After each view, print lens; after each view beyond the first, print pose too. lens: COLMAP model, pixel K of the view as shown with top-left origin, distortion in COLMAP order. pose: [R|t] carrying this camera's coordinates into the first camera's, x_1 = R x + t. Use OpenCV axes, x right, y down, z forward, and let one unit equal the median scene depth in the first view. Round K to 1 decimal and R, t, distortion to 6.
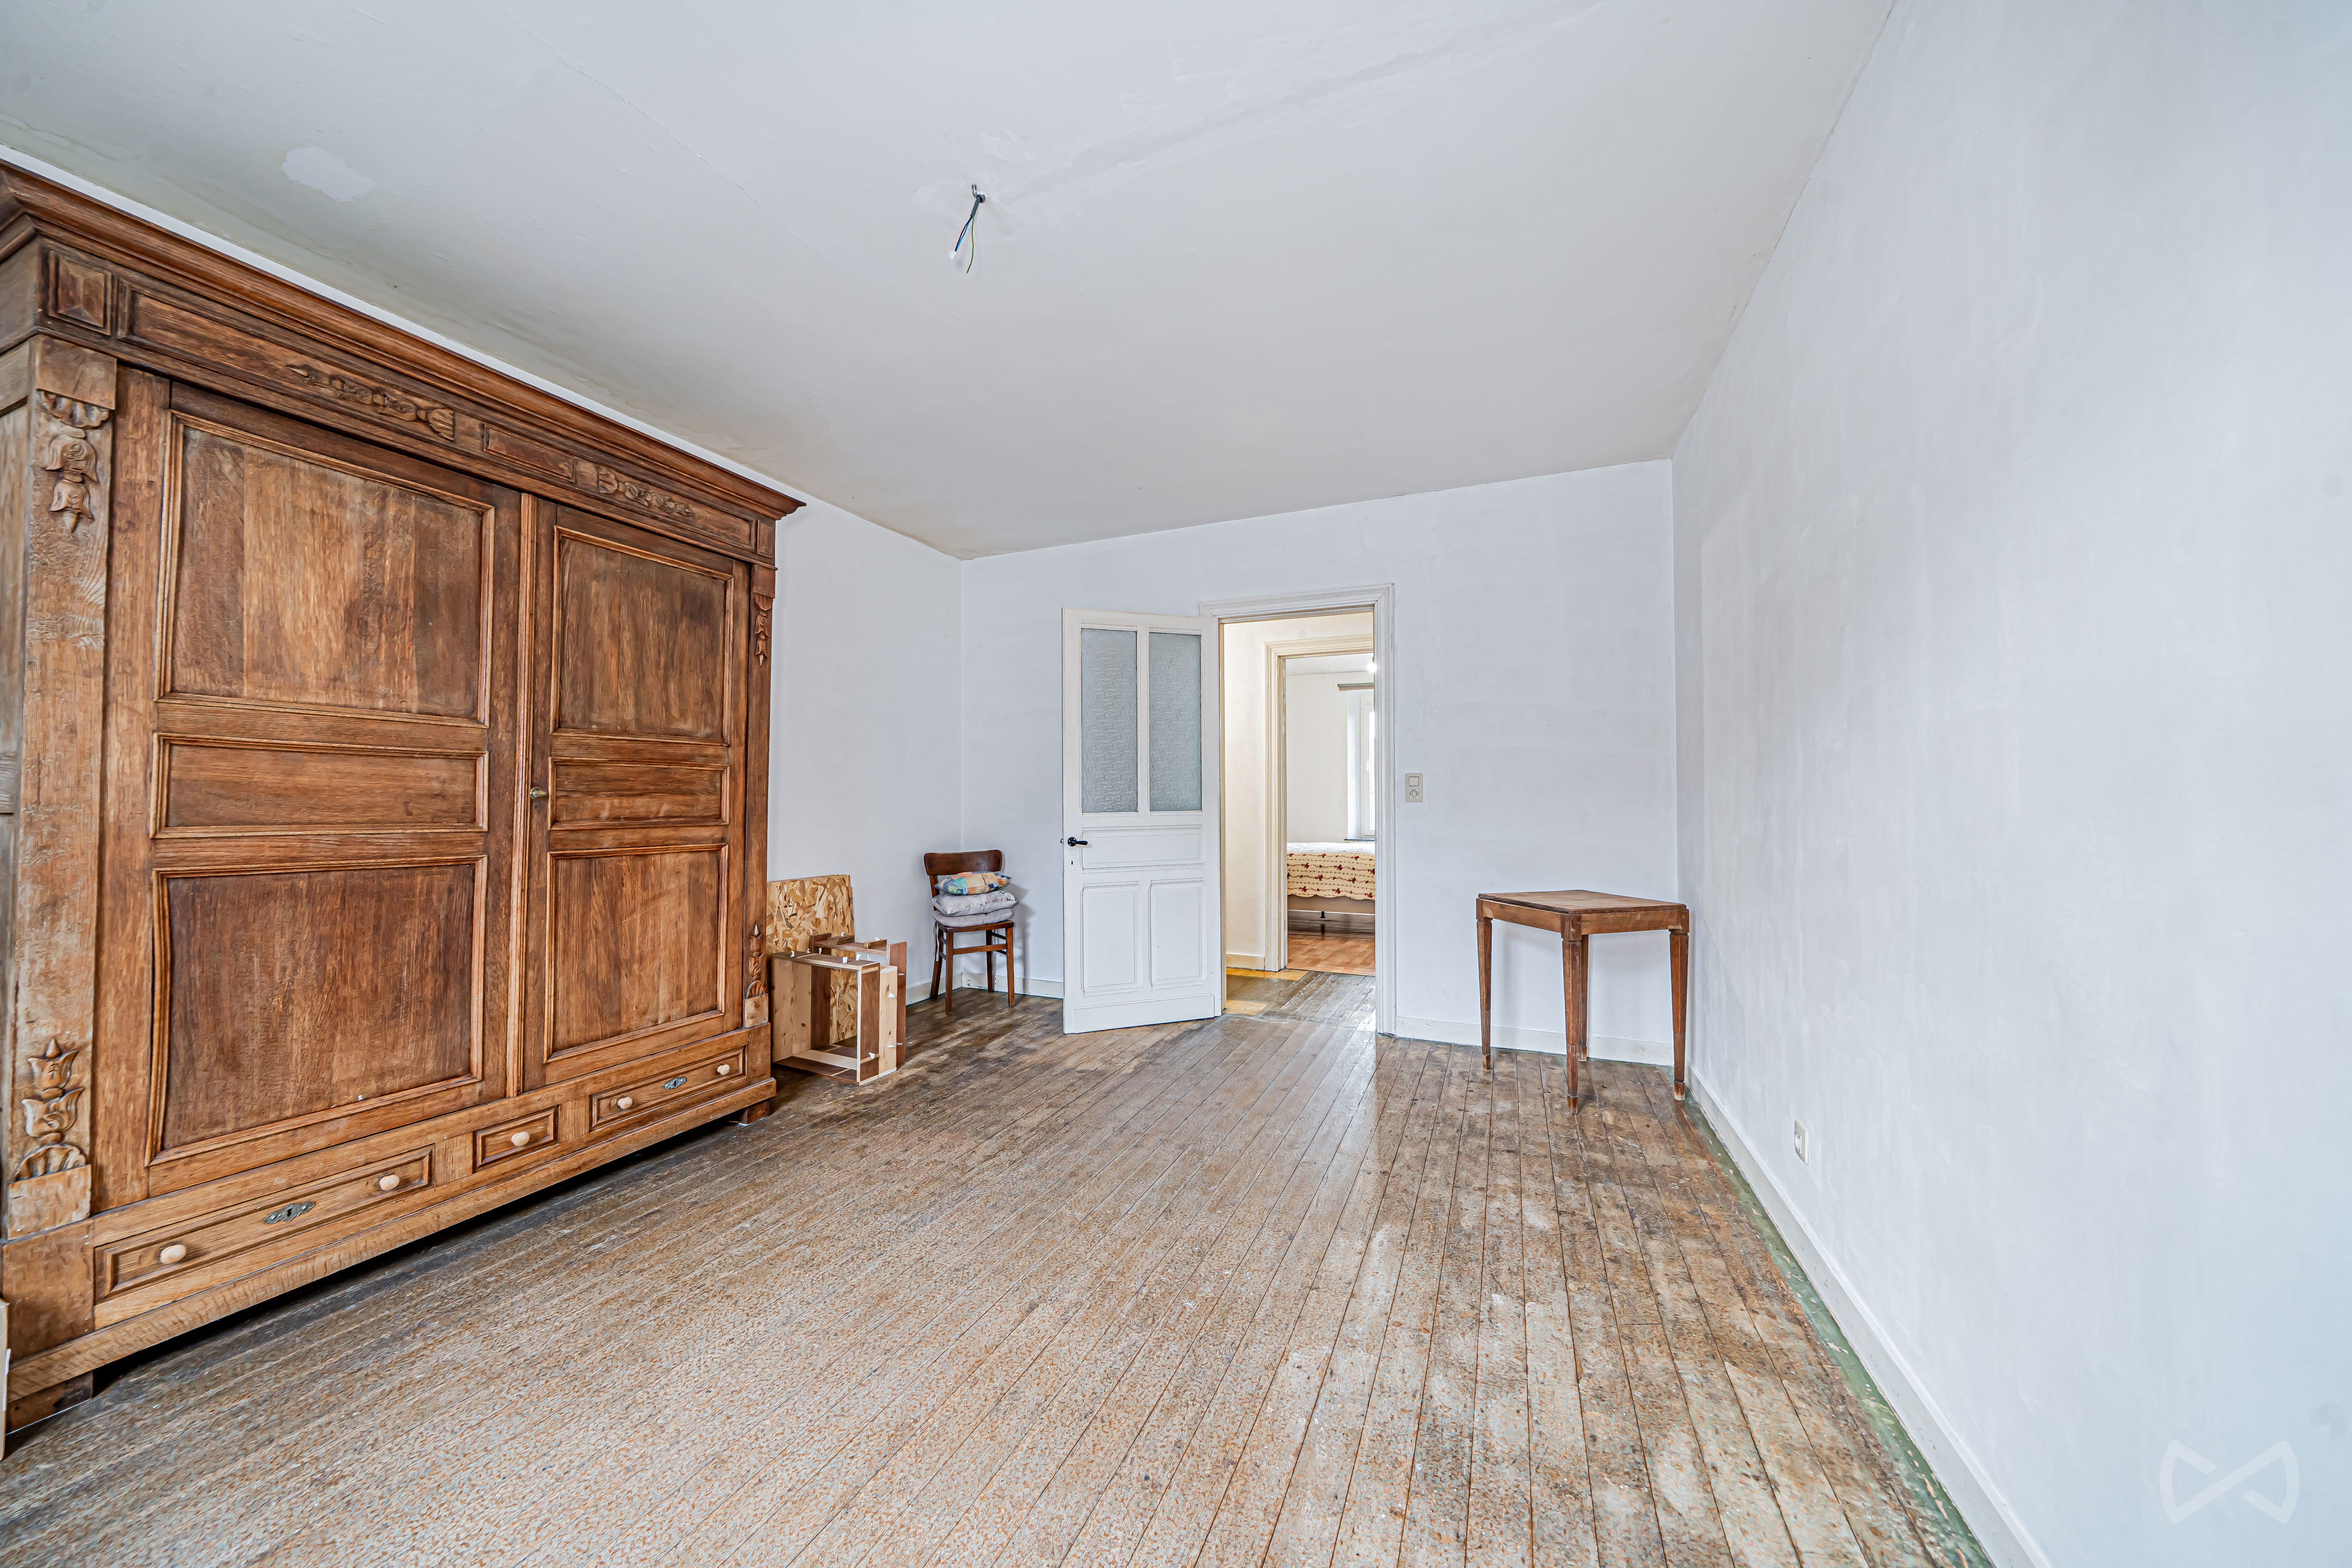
lens RADIAL K [[796.8, 0, 1182.1], [0, 796.8, 794.5], [0, 0, 1]] dist [-0.007674, 0.000094]
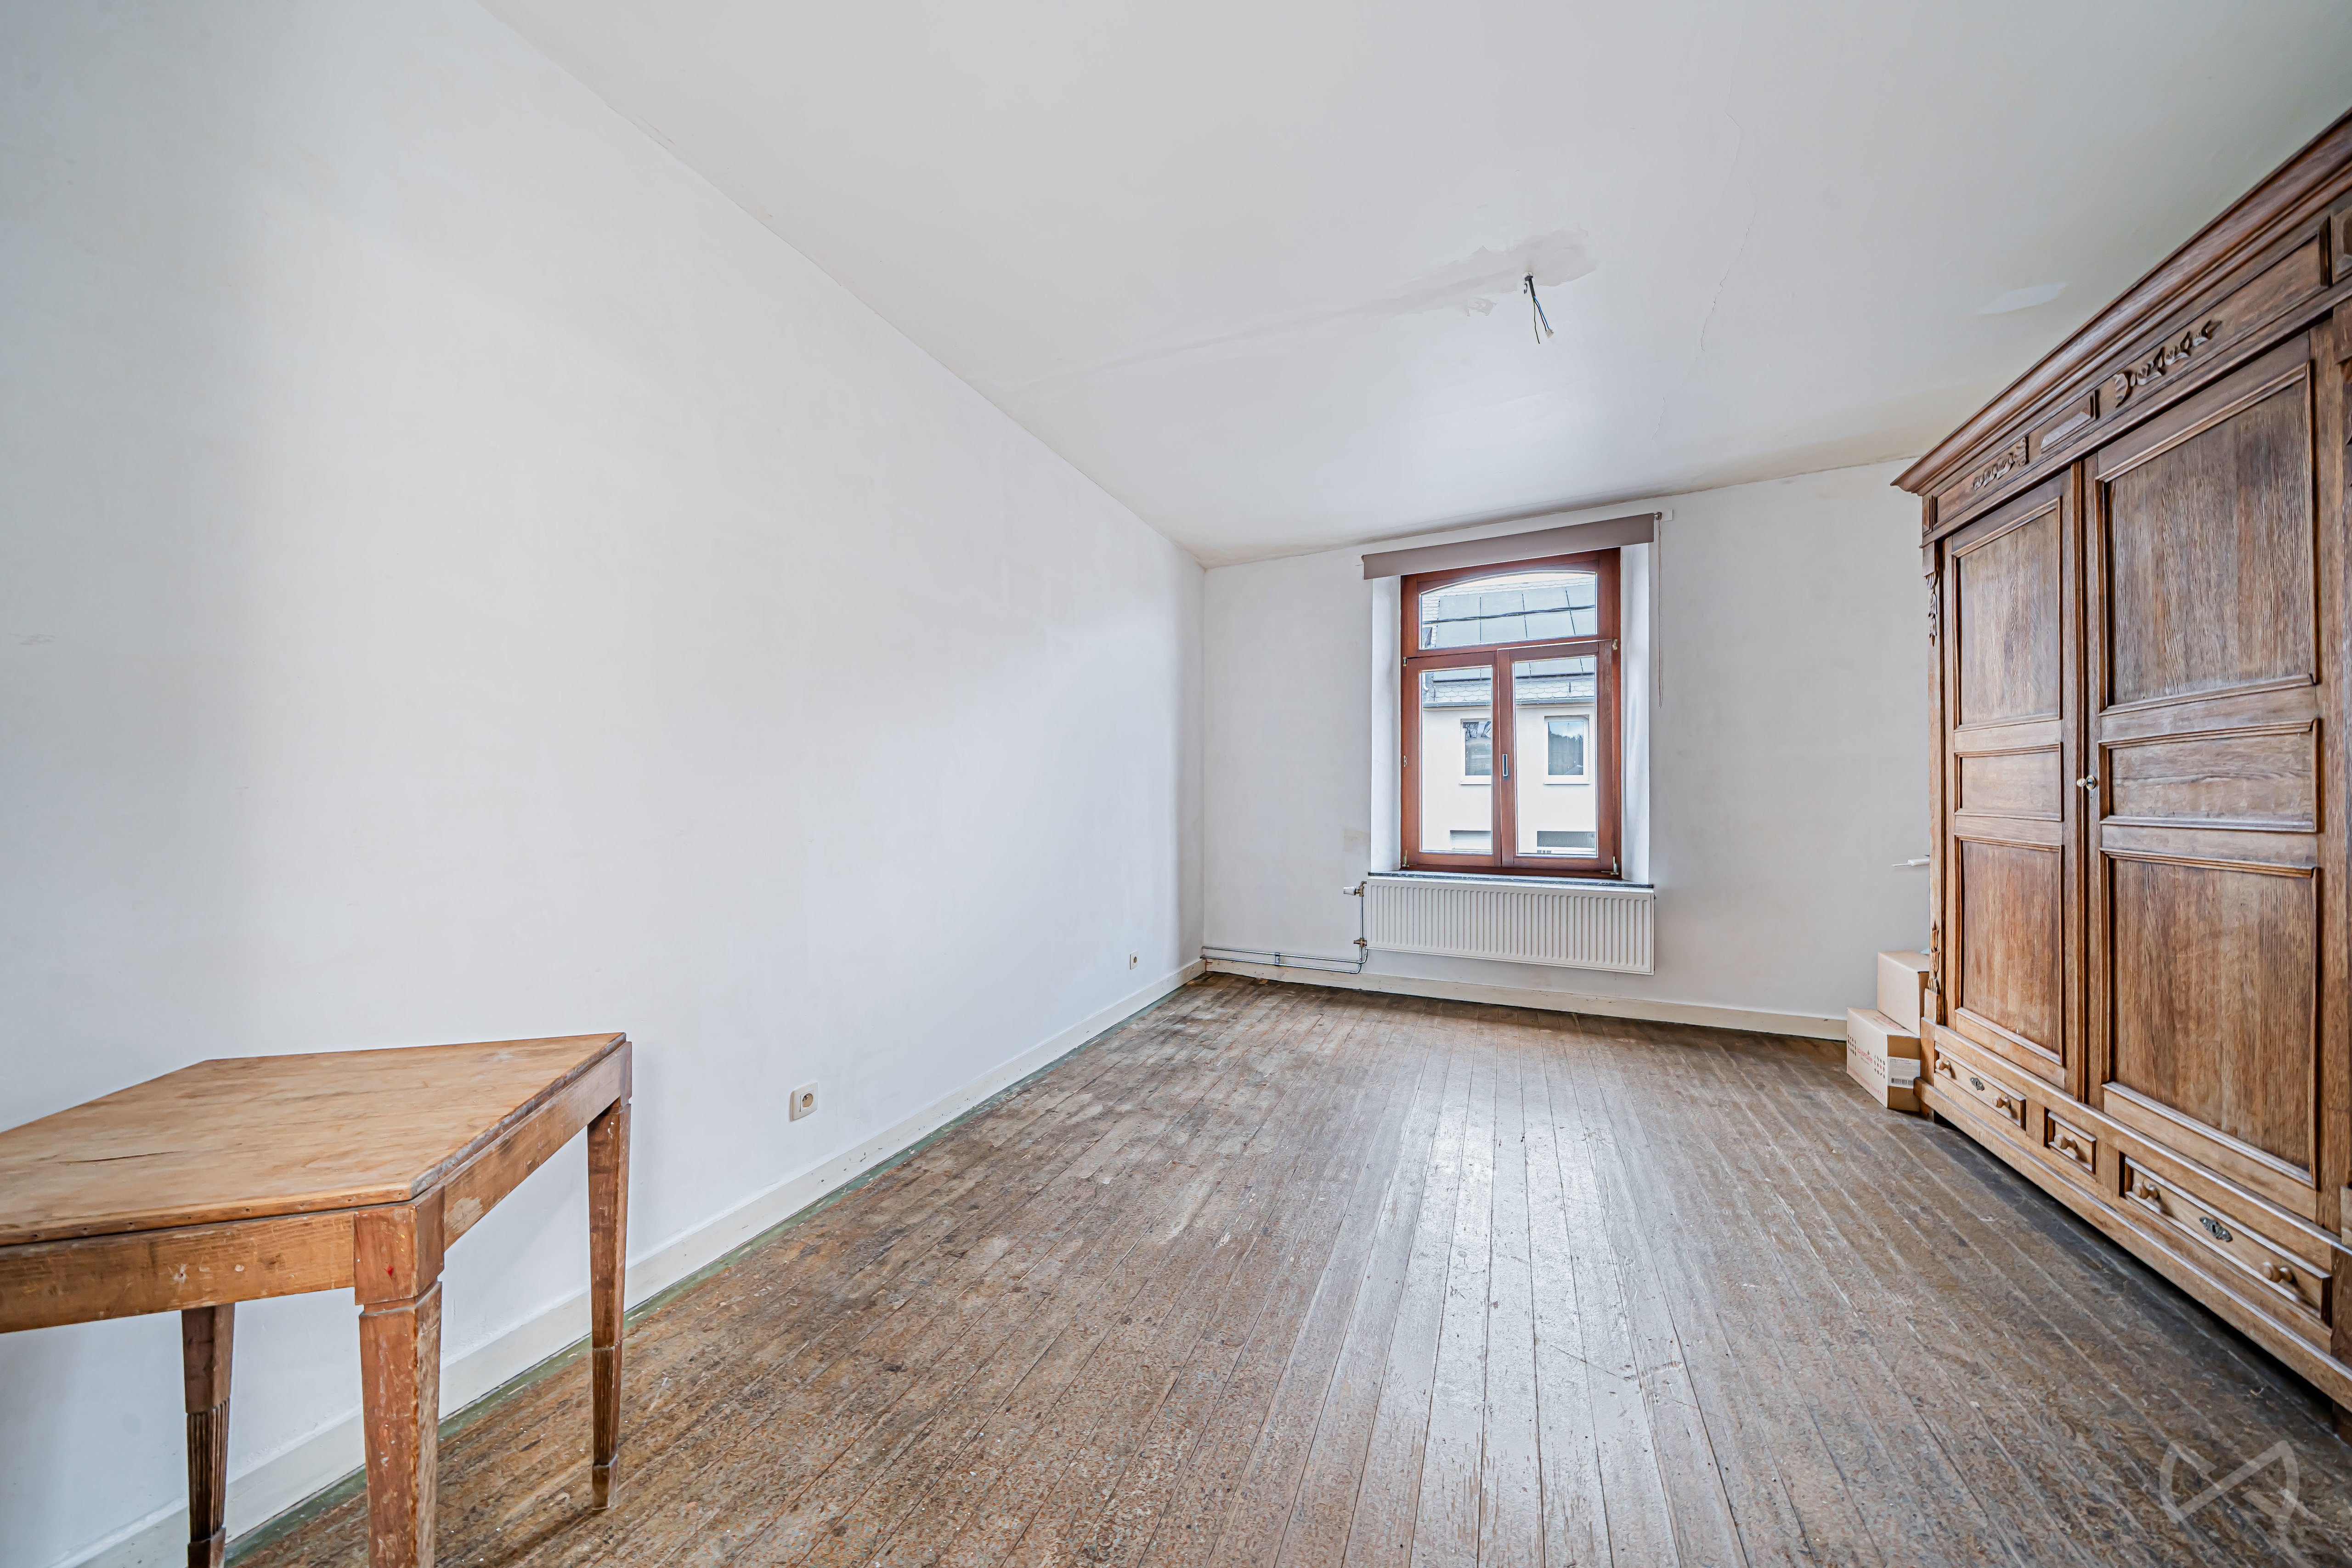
lens RADIAL K [[796.8, 0, 1182.1], [0, 796.8, 794.5], [0, 0, 1]] dist [-0.007674, 0.000094]
pose [[-0.999998, 0.002068, -0.000323, 0.254399], [0.002072, 0.999931, -0.011552, 0.024171], [0.000299, -0.011553, -0.999933, 2.122557]]
